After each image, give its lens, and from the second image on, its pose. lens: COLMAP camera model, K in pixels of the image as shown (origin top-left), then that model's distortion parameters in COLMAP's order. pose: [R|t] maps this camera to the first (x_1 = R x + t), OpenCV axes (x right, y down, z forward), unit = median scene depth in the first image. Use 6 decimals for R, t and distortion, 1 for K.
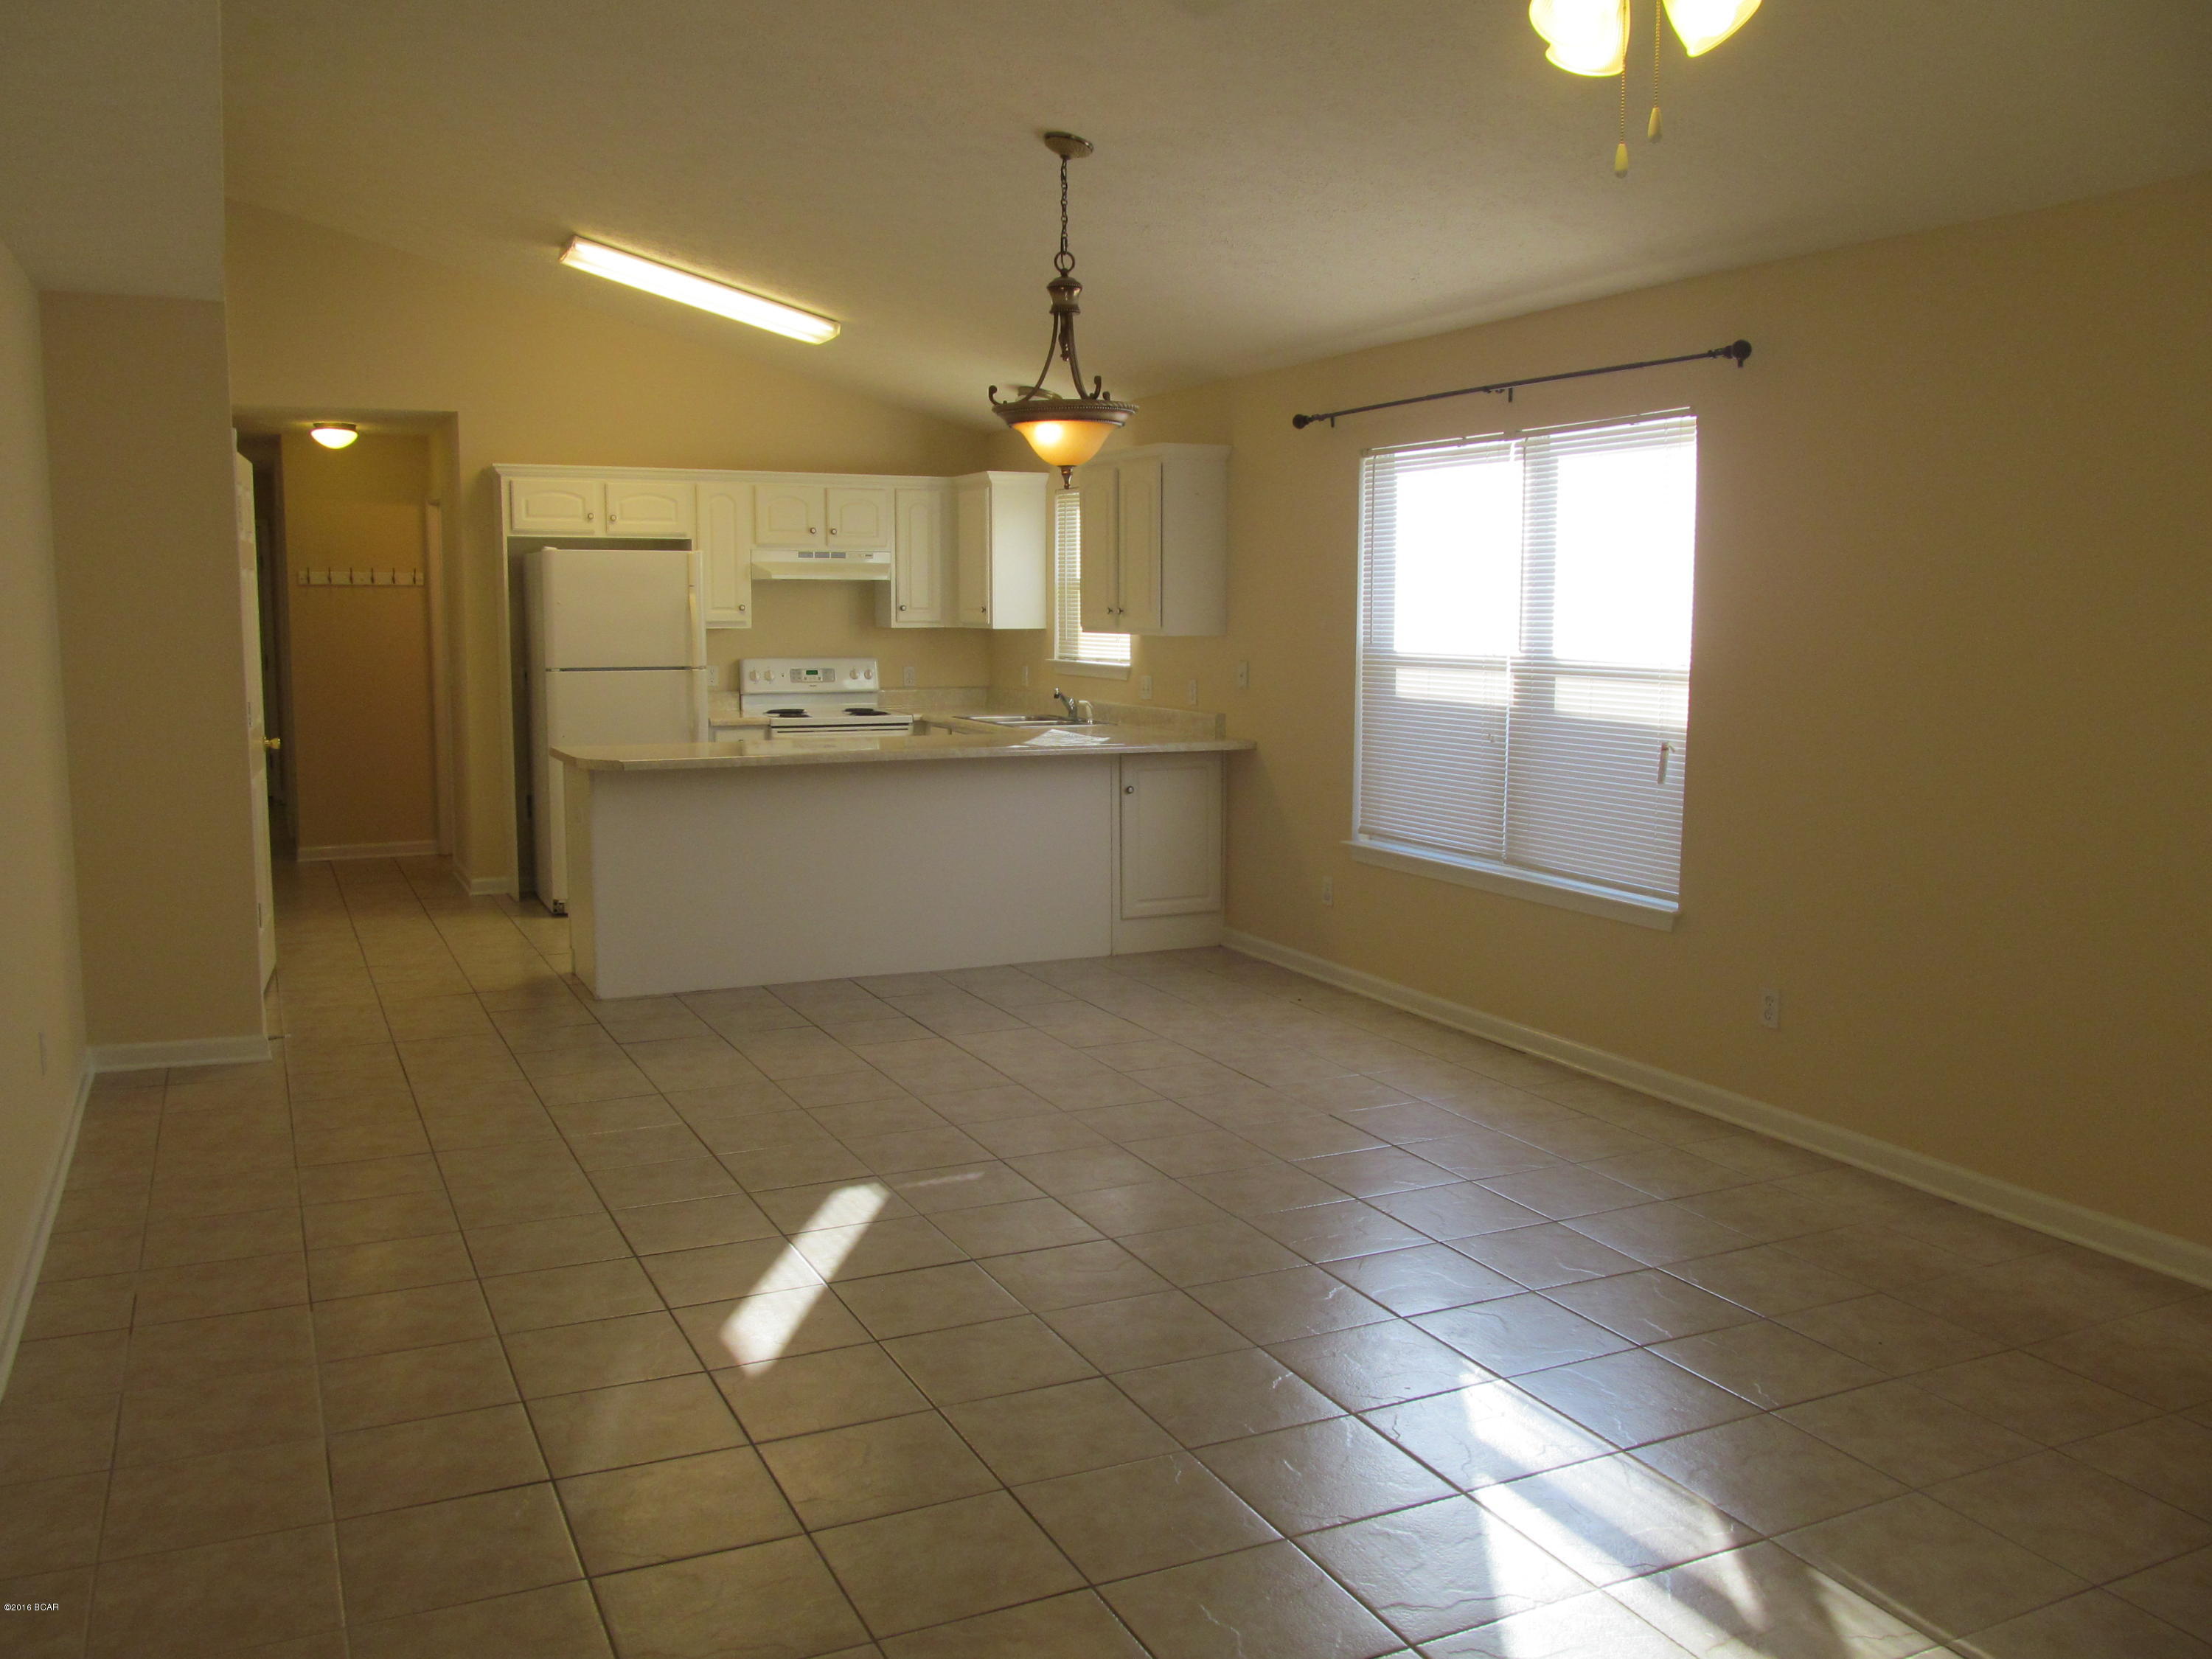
lens RADIAL K [[1826.2, 0, 1127.3], [0, 1826.2, 843.3], [0, 0, 1]] dist [-0.059346, 0.025979]
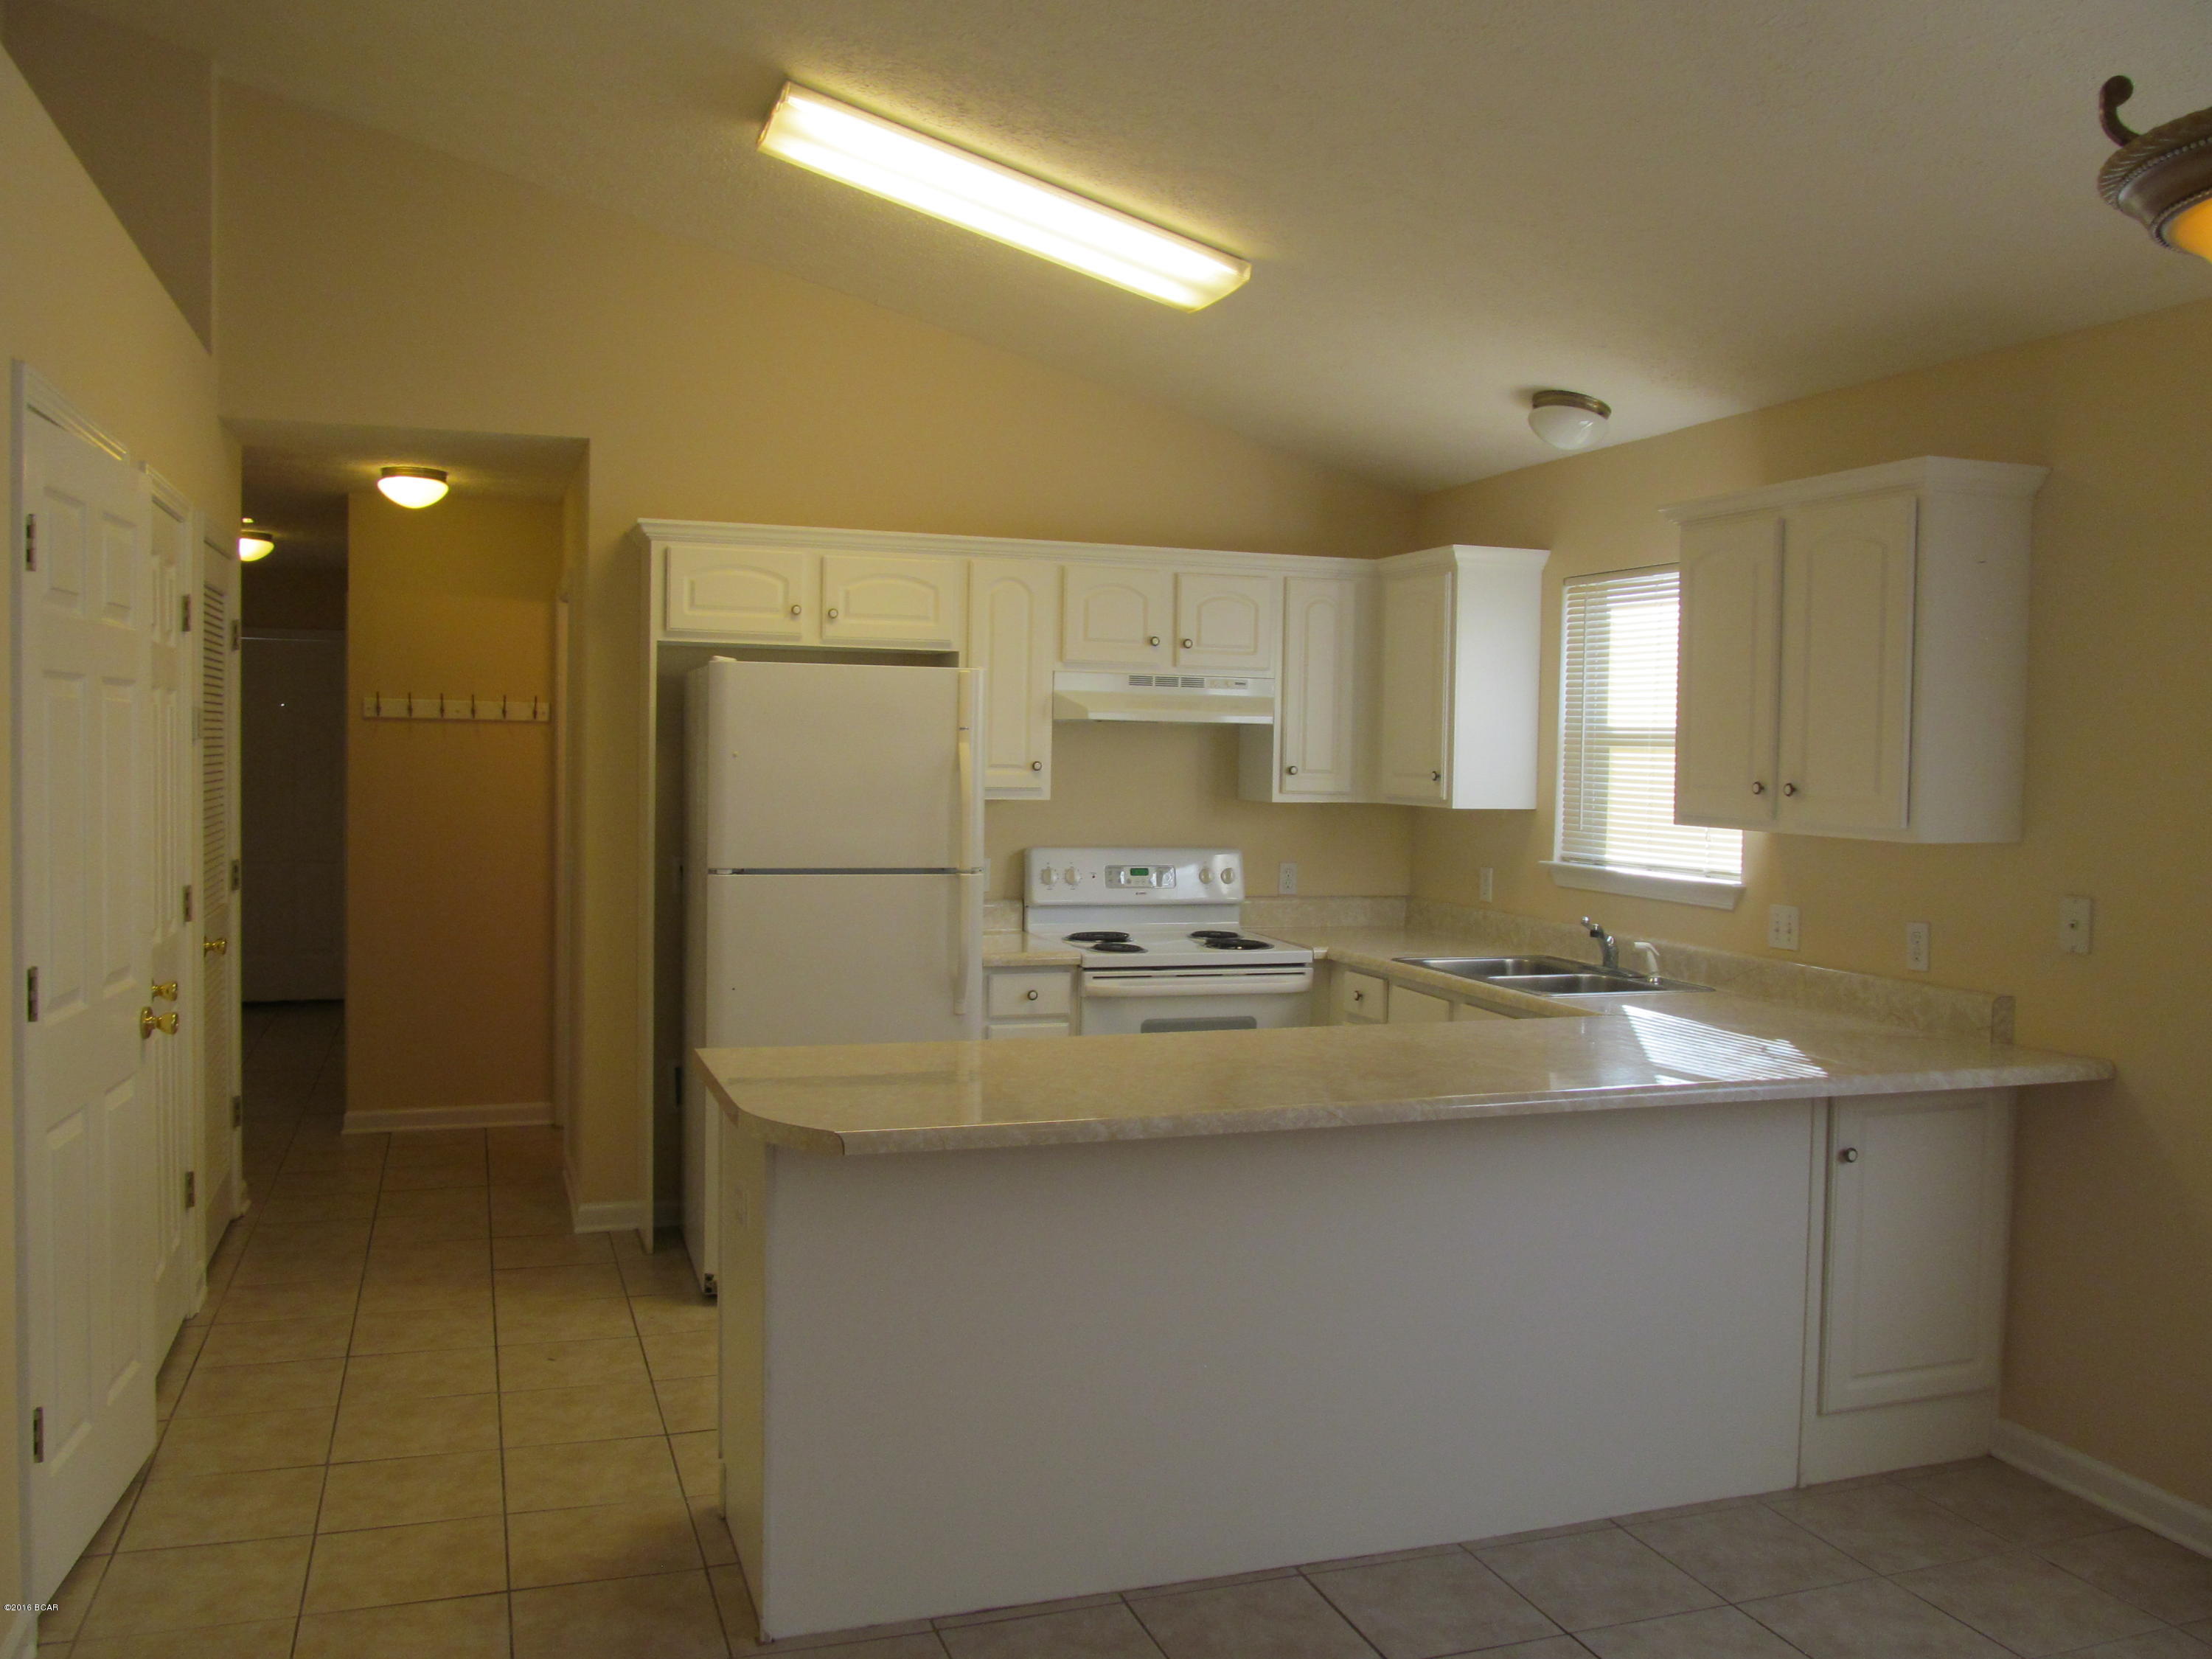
lens RADIAL K [[1826.2, 0, 1121.6], [0, 1826.2, 840.2], [0, 0, 1]] dist [-0.059346, 0.025979]
pose [[0.993826, 0.019640, -0.109201, -0.124667], [-0.028611, 0.996287, -0.081198, -0.060274], [0.107201, 0.083821, 0.990698, 0.431824]]
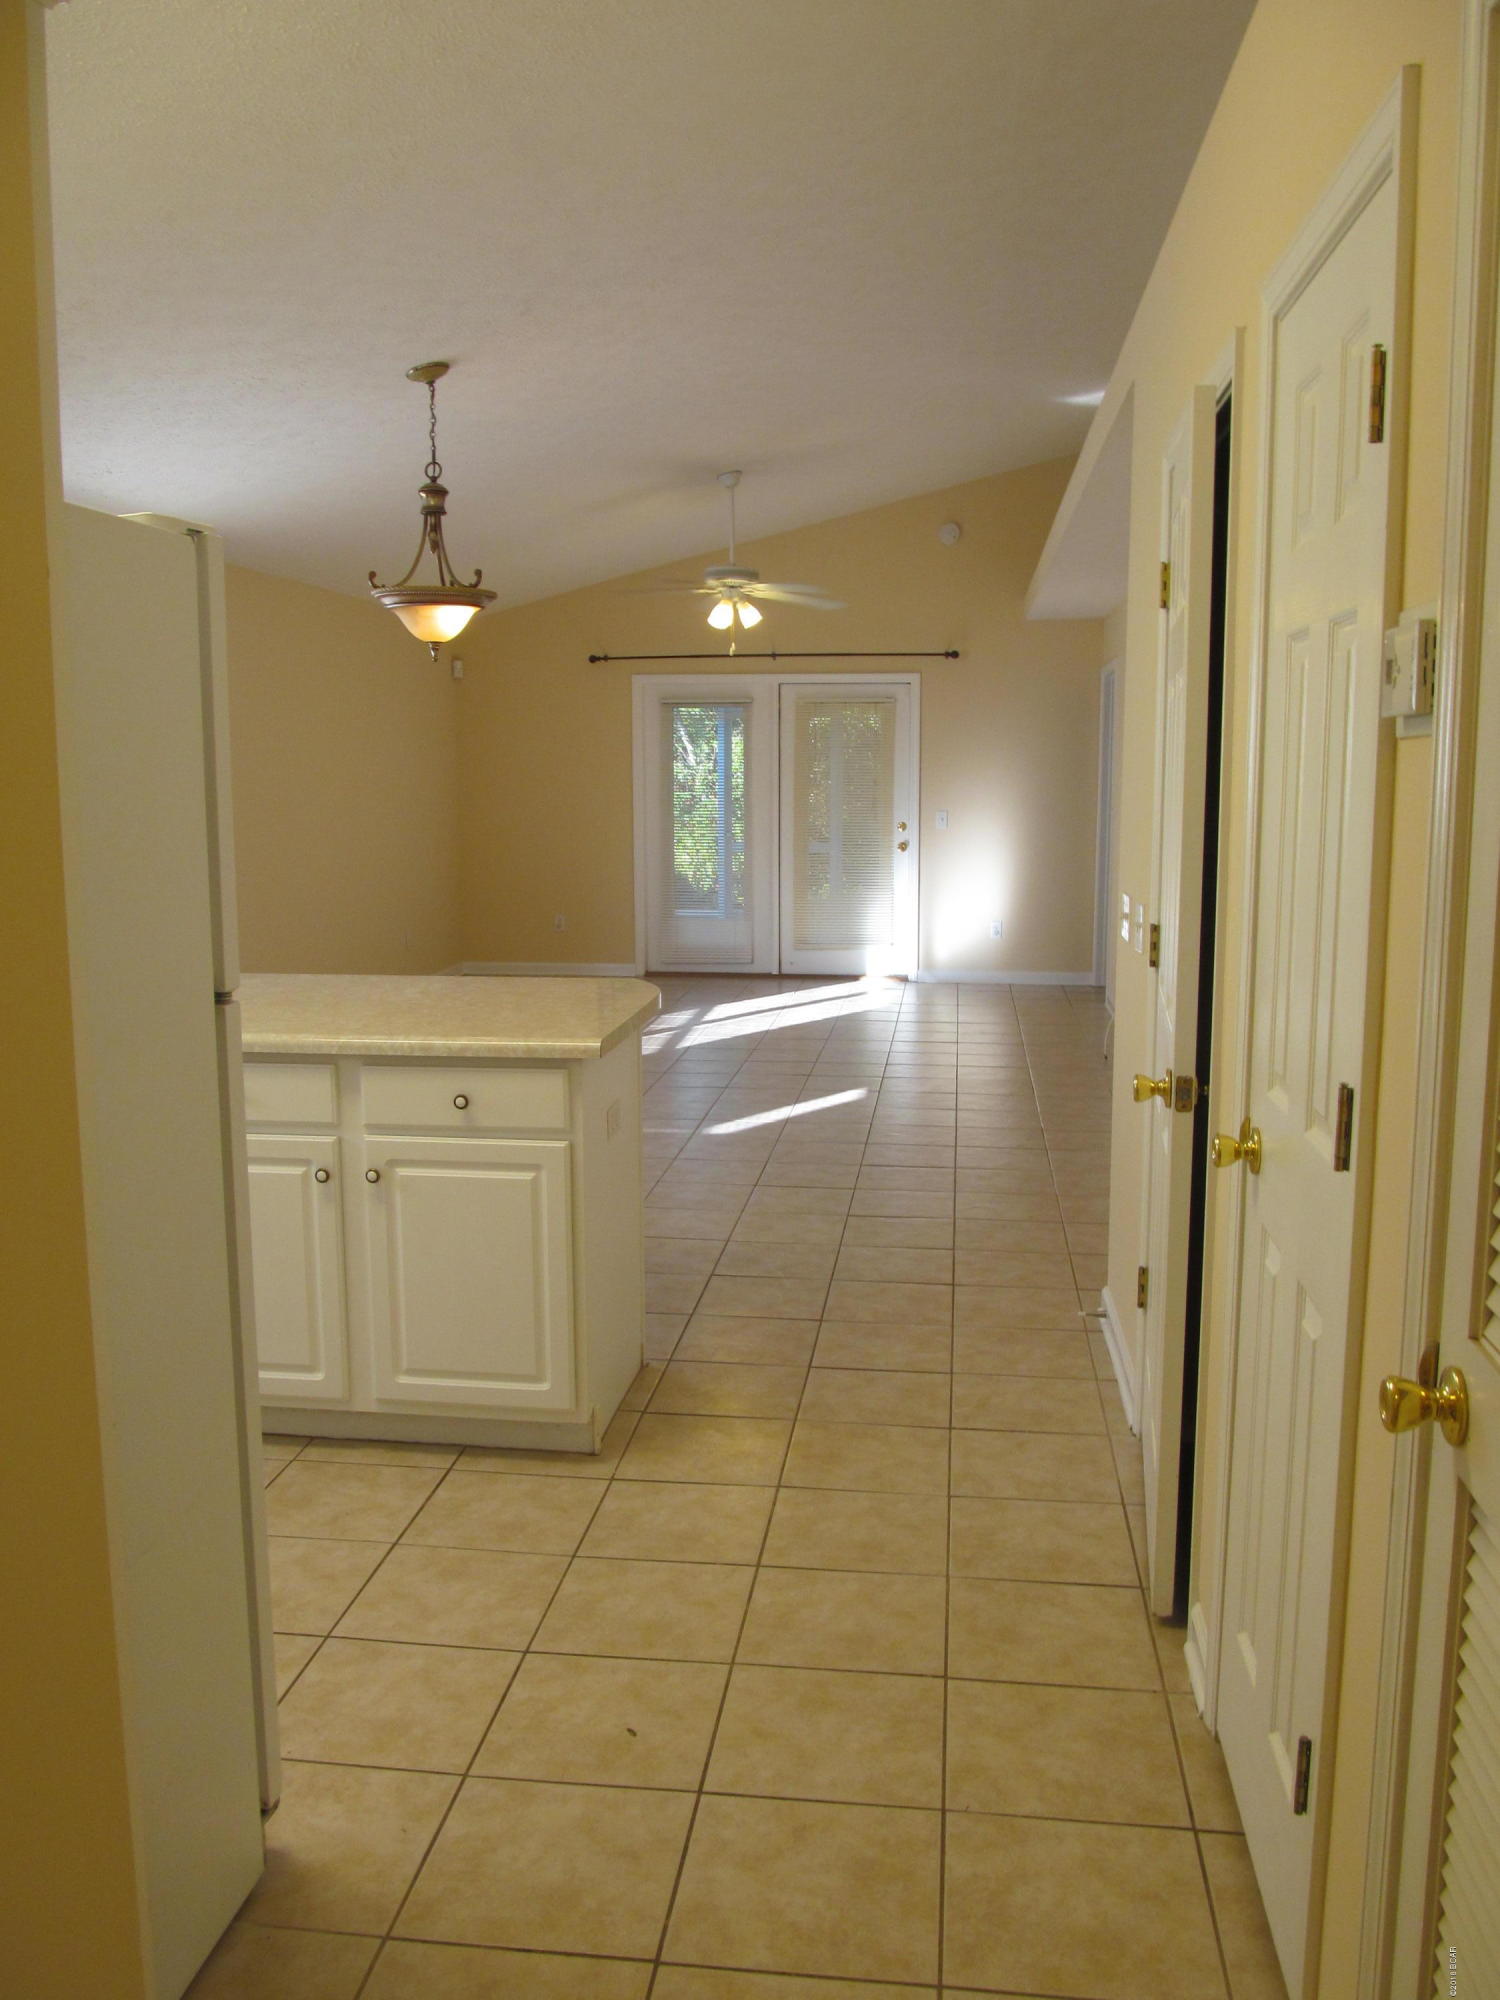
lens RADIAL K [[1651.1, 0, 760.8], [0, 1651.1, 981.5], [0, 0, 1]] dist [-0.059346, 0.025979]
pose [[-0.838551, -0.074004, 0.539774, -0.495682], [0.067925, 0.968802, 0.238347, -0.144462], [-0.540573, 0.236530, -0.807363, 1.109518]]
